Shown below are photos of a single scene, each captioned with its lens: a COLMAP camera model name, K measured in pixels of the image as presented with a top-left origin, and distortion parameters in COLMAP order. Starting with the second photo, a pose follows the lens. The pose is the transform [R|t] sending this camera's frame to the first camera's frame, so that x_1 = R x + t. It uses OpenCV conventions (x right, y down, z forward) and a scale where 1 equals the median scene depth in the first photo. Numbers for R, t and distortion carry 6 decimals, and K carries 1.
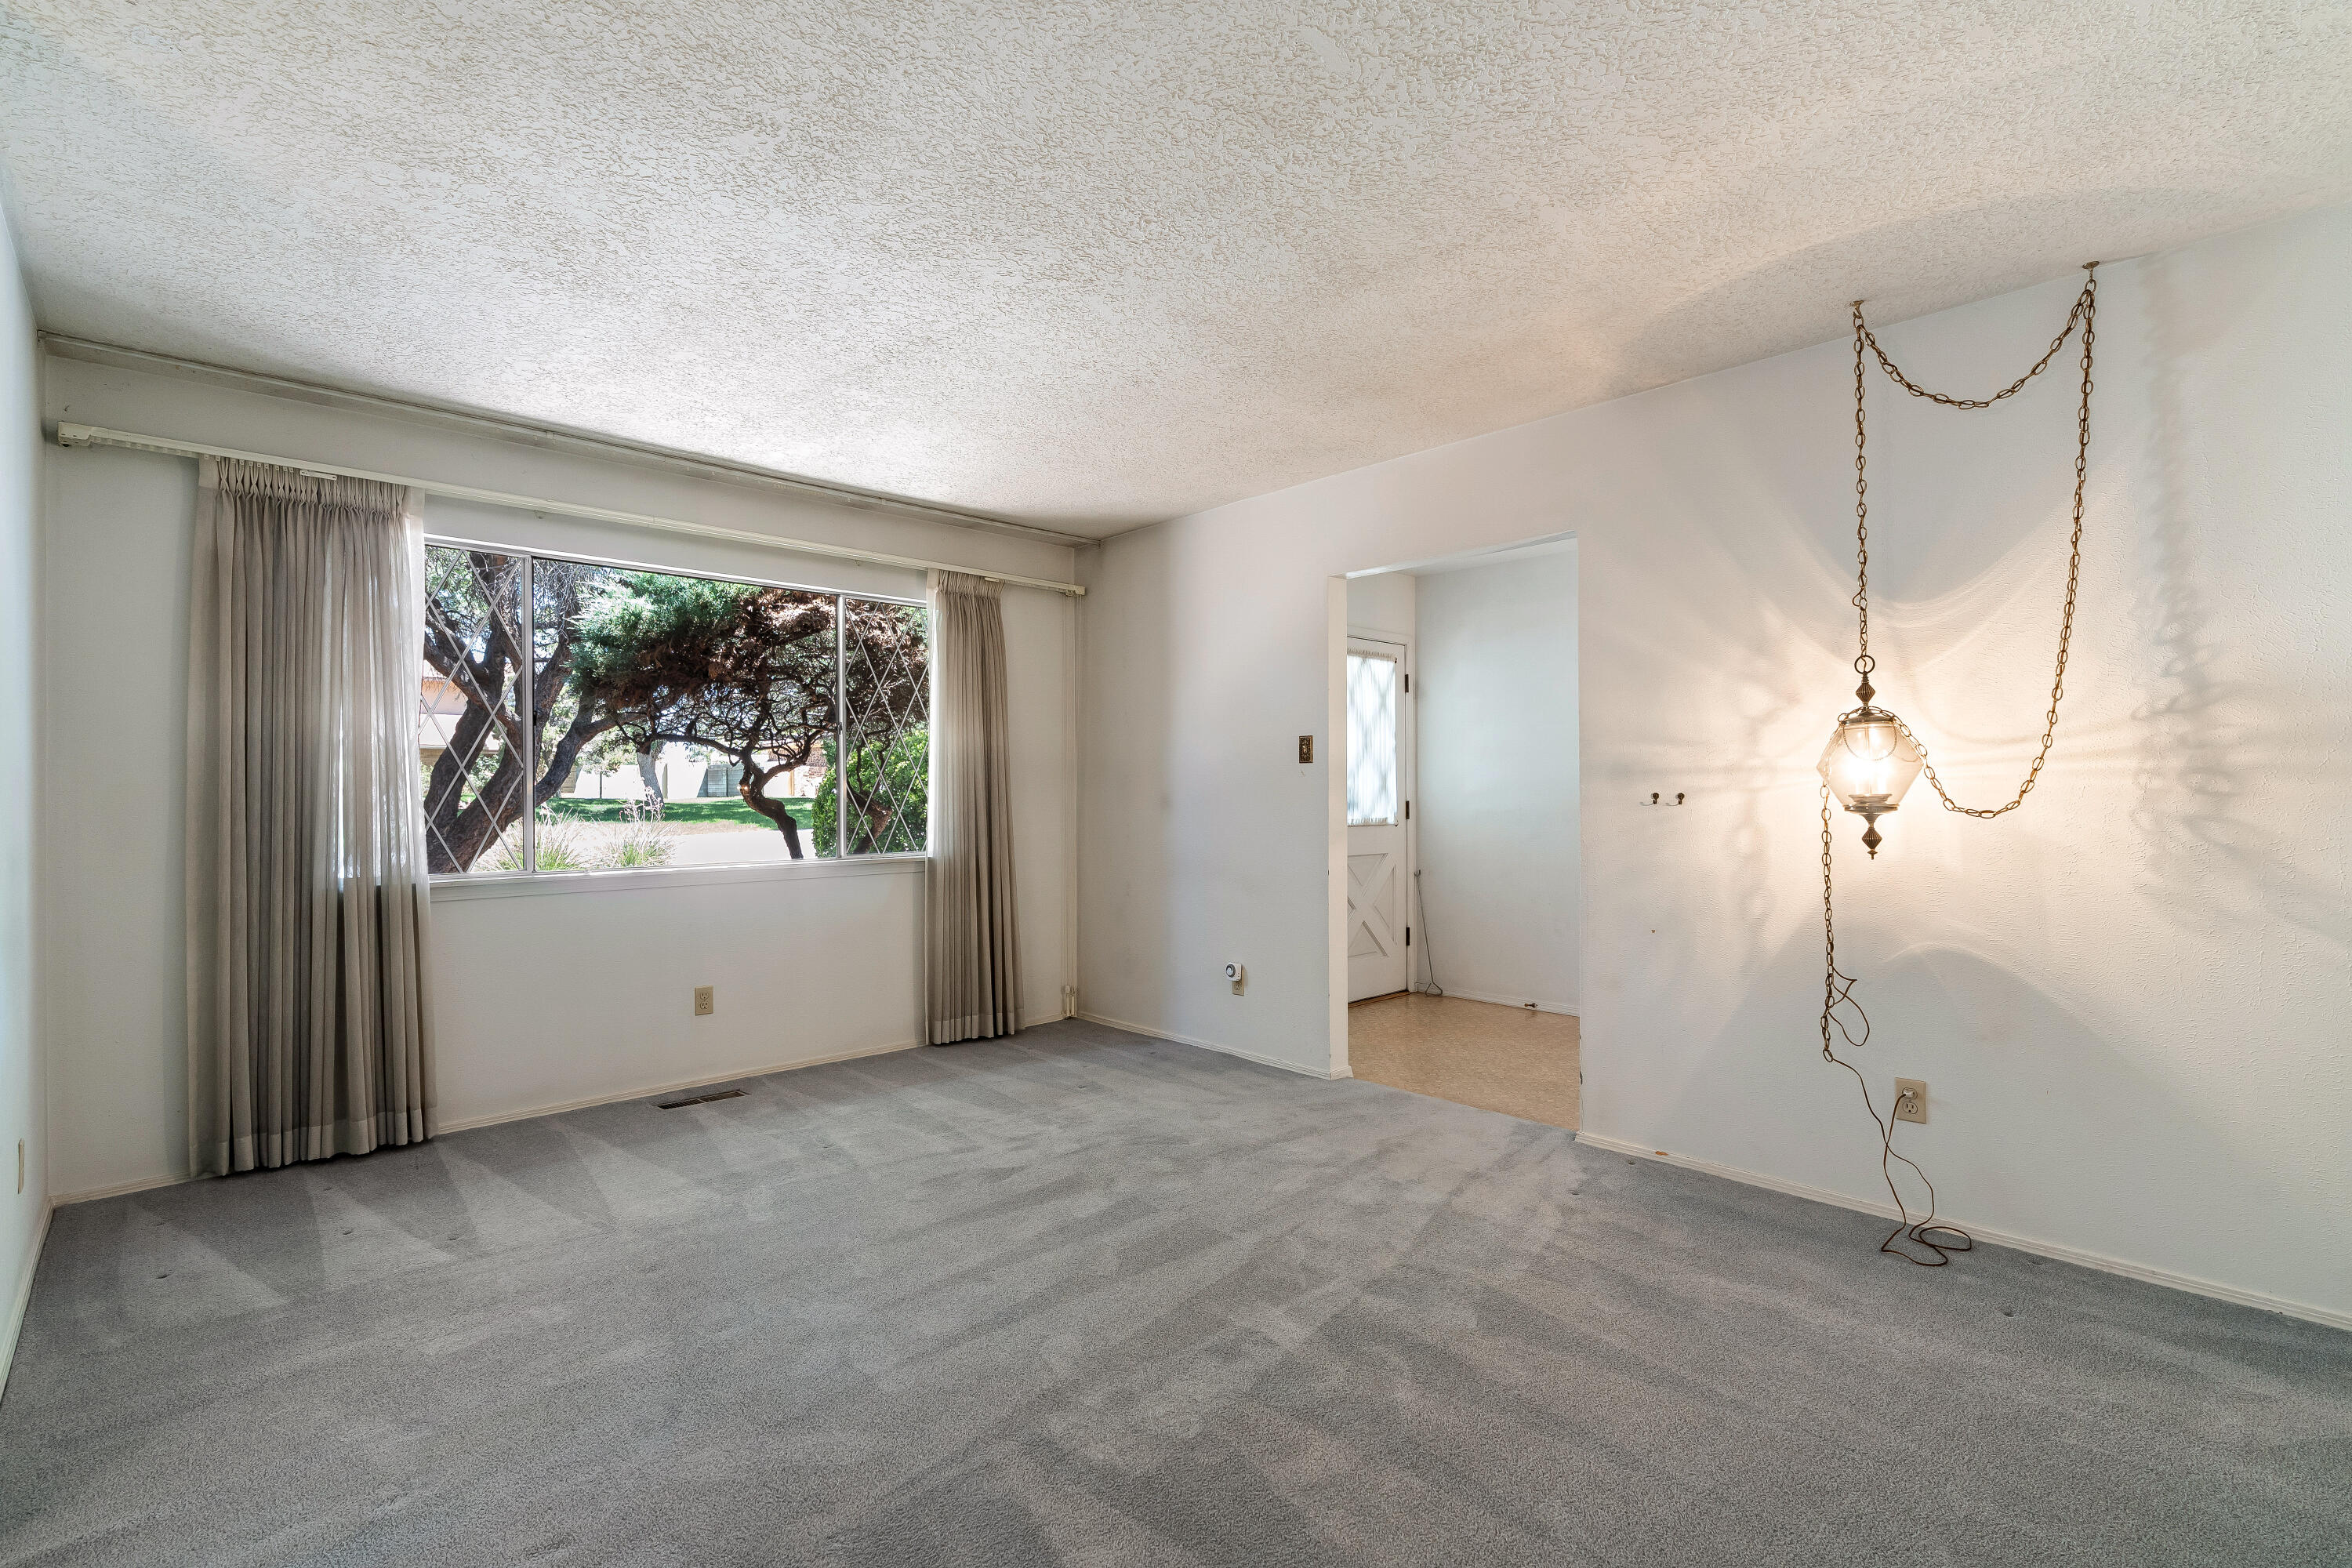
lens RADIAL K [[1074.7, 0, 1176.3], [0, 1074.7, 797.3], [0, 0, 1]] dist [-0.003296, 0.002355]
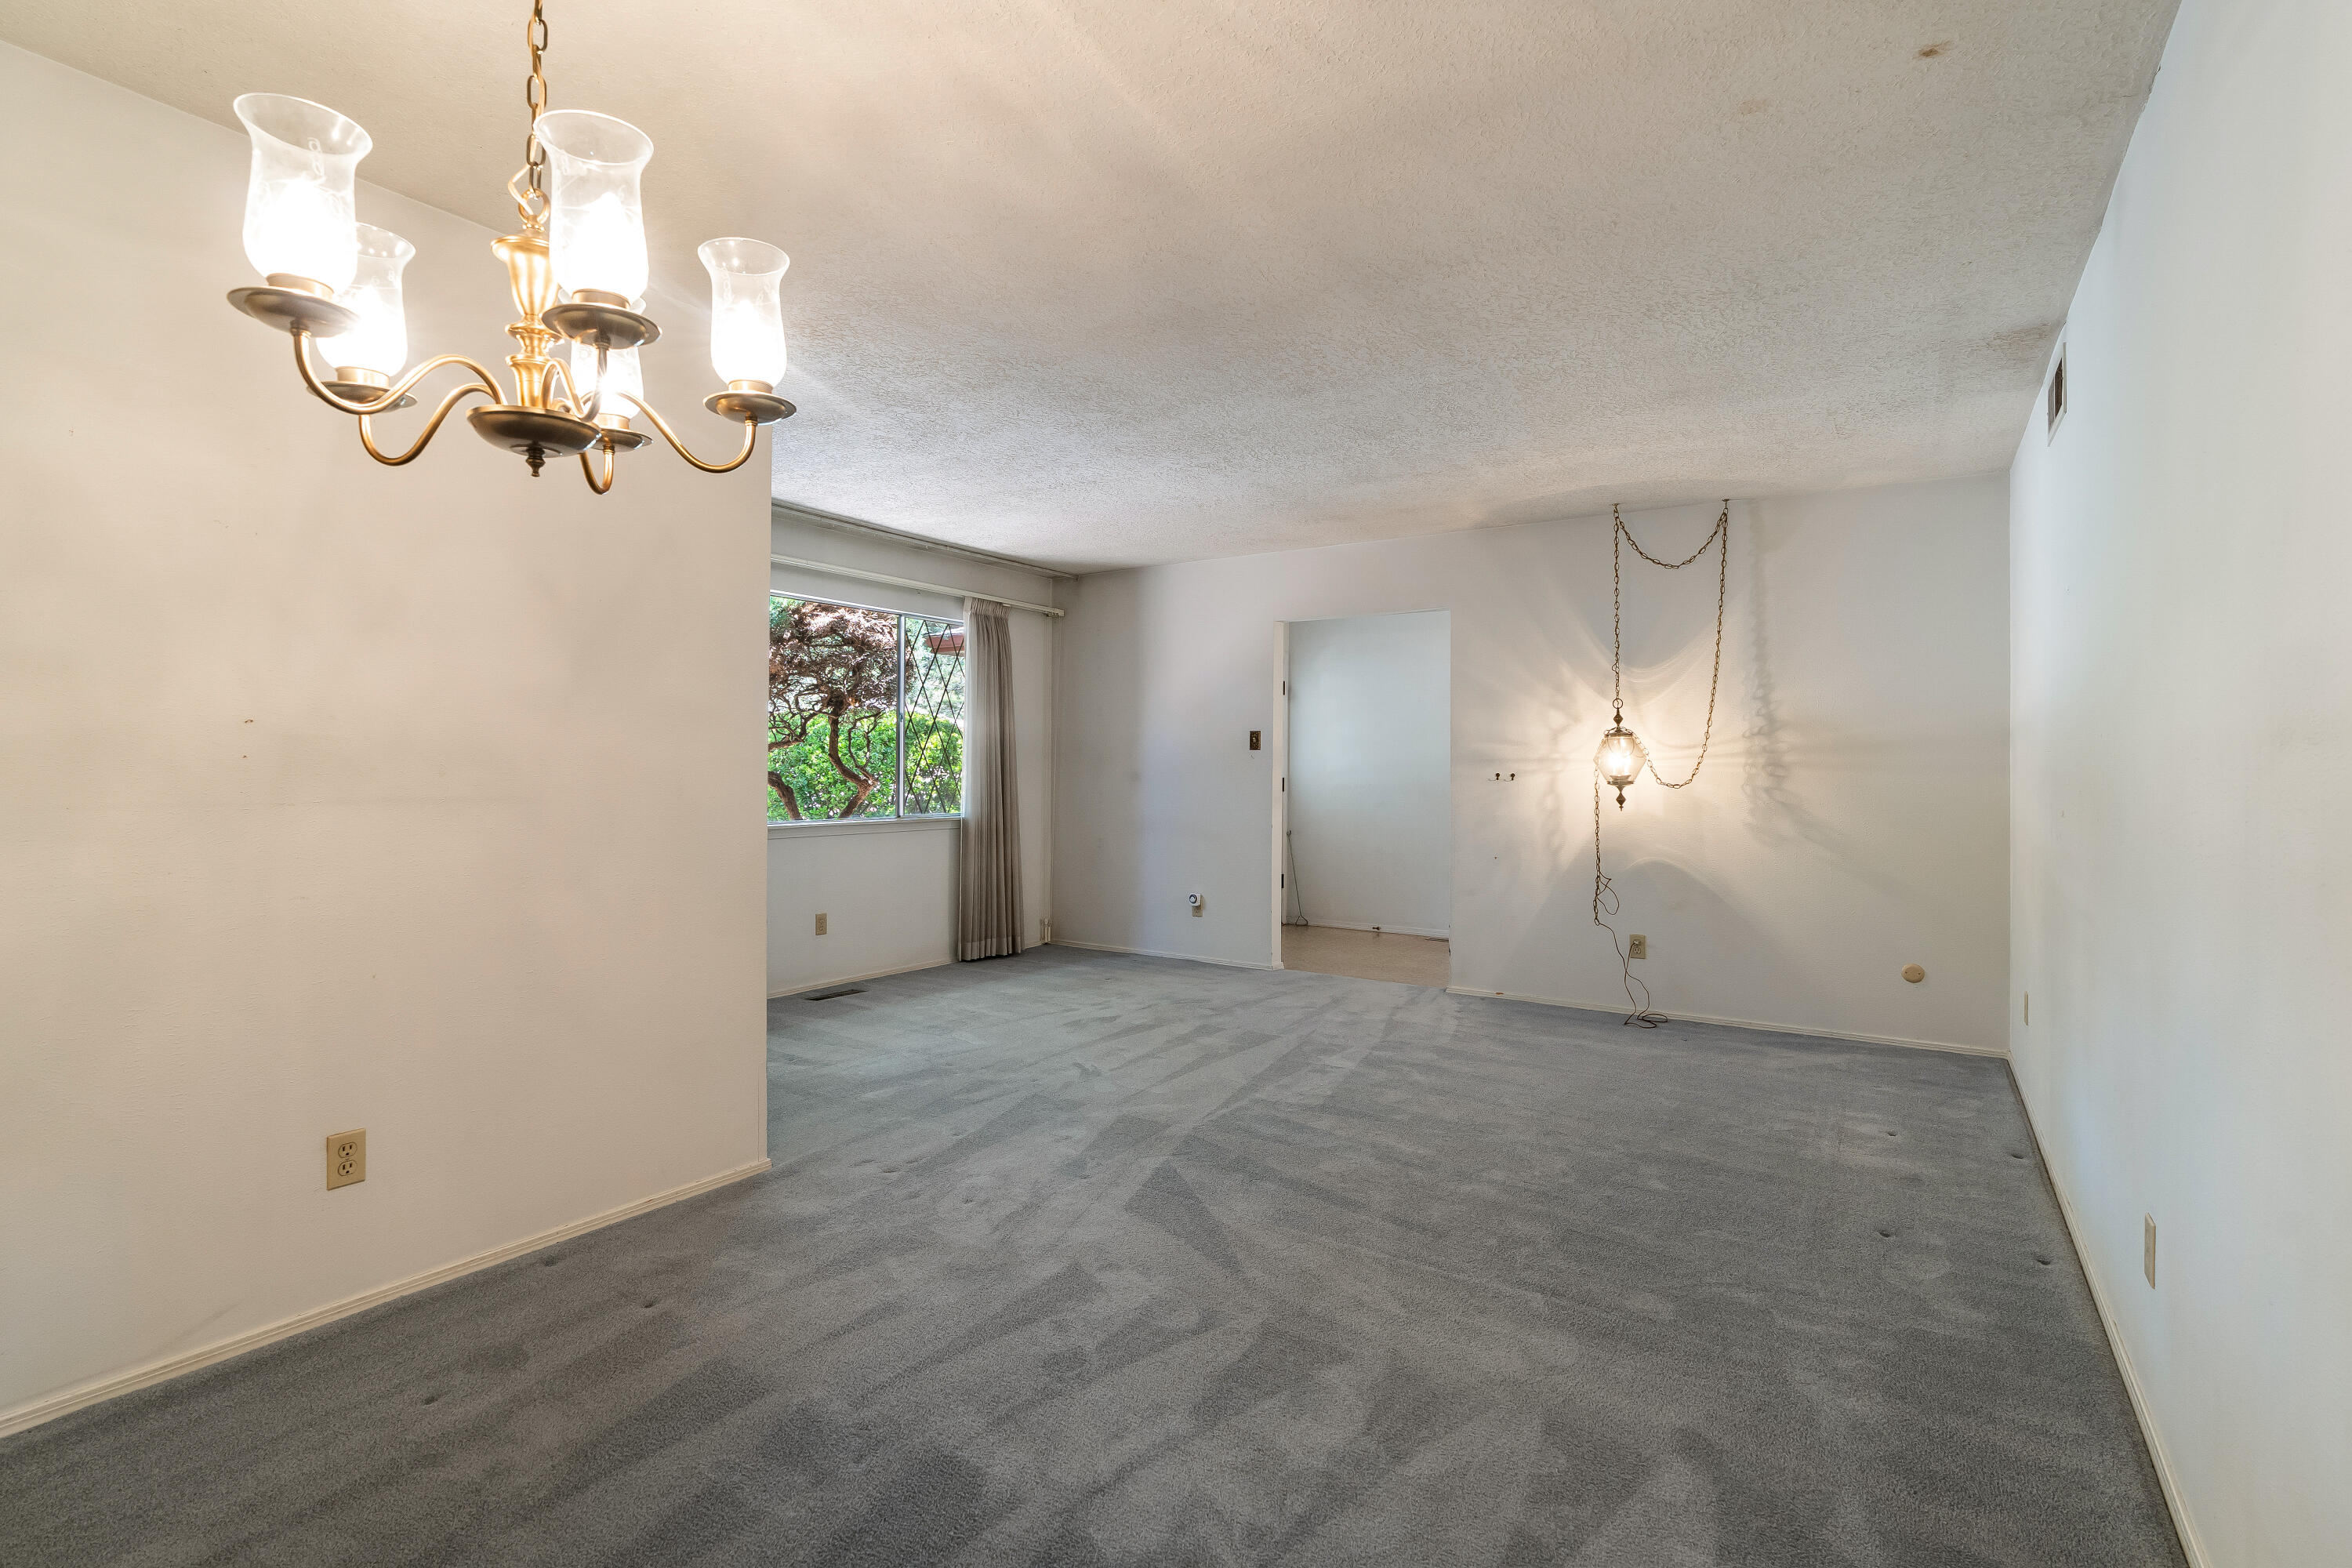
lens RADIAL K [[1074.7, 0, 1179.2], [0, 1074.7, 769.2], [0, 0, 1]] dist [-0.003296, 0.002355]
pose [[0.974977, 0.010302, 0.222066, -0.396436], [-0.009285, 0.999941, -0.005626, 0.003493], [-0.222111, 0.003424, 0.975015, -0.495719]]
